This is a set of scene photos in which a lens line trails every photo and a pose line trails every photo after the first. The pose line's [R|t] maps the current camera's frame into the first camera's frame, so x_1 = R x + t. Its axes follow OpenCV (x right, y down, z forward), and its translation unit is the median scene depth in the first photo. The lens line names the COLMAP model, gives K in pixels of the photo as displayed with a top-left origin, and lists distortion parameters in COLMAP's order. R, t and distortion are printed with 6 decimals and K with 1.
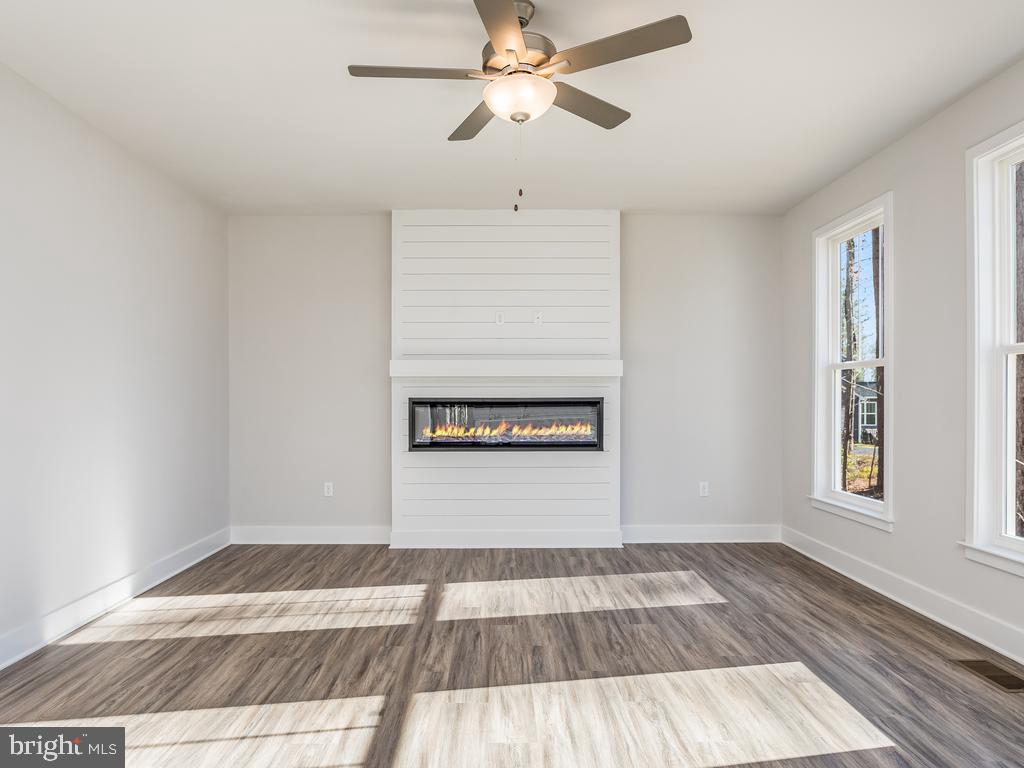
lens RADIAL K [[653.9, 0, 509.3], [0, 653.9, 407.3], [0, 0, 1]] dist [-0.018974, 0.000217]
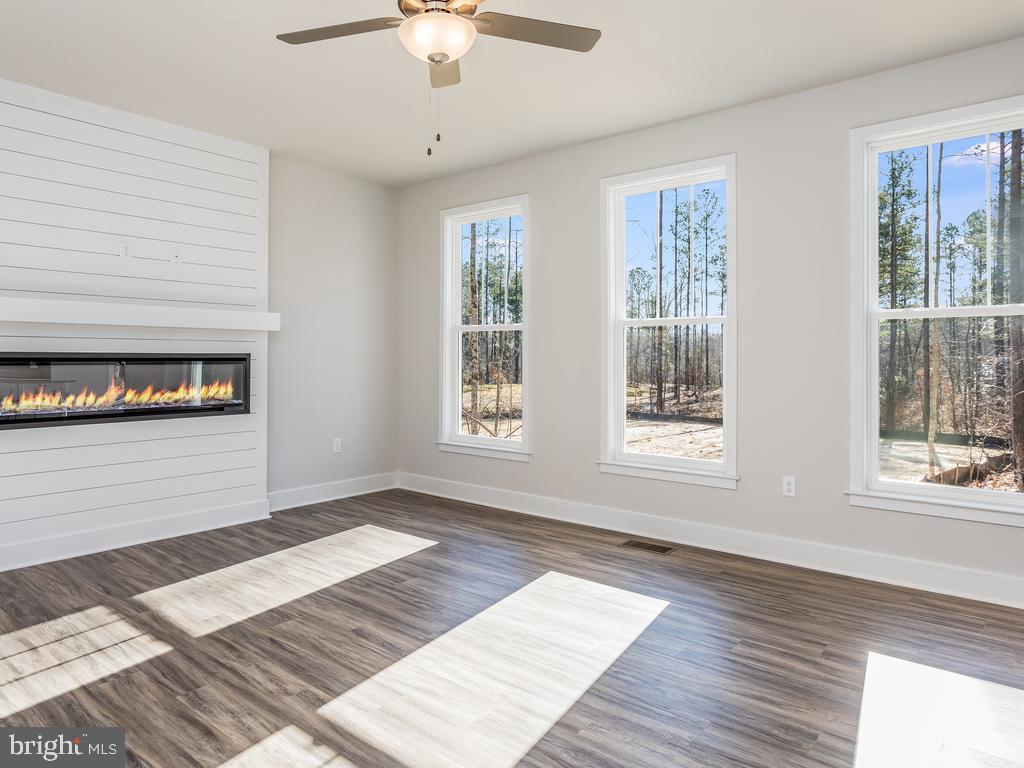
lens RADIAL K [[656.0, 0, 511.9], [0, 656.0, 360.9], [0, 0, 1]] dist [-0.012458, -0.000139]
pose [[0.644116, 0.001470, 0.764927, -0.312471], [0.001628, 0.999993, -0.003293, -0.001389], [-0.764926, 0.003366, 0.644109, 0.151895]]
